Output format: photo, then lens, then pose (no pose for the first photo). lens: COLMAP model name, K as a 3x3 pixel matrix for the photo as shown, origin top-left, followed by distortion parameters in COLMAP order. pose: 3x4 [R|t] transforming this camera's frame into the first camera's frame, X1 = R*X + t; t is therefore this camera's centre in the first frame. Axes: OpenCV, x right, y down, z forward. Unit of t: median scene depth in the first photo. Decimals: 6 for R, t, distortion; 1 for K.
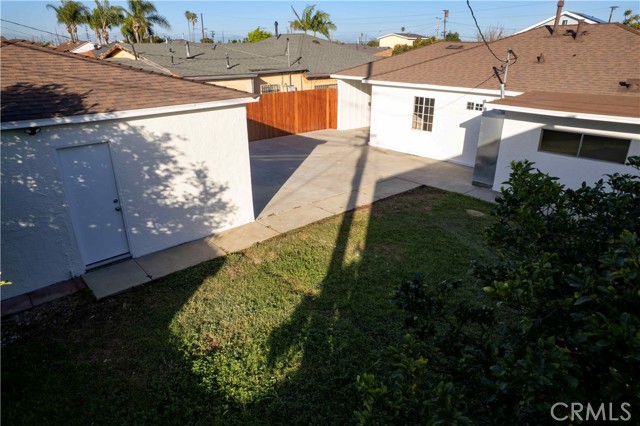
lens RADIAL K [[413.7, 0, 322.9], [0, 413.7, 212.4], [0, 0, 1]] dist [-0.079638, 0.083569]
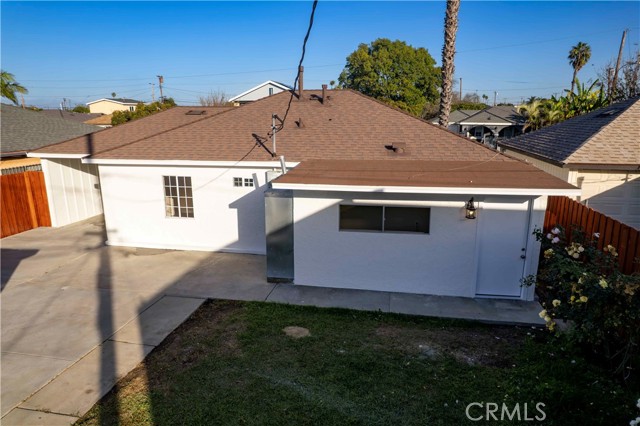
lens RADIAL K [[413.7, 0, 322.9], [0, 413.7, 212.4], [0, 0, 1]] dist [-0.079638, 0.083569]
pose [[0.802880, -0.145587, 0.578090, 0.011247], [0.226756, 0.971412, -0.070289, -0.099420], [-0.551330, 0.187519, 0.812940, 0.235188]]
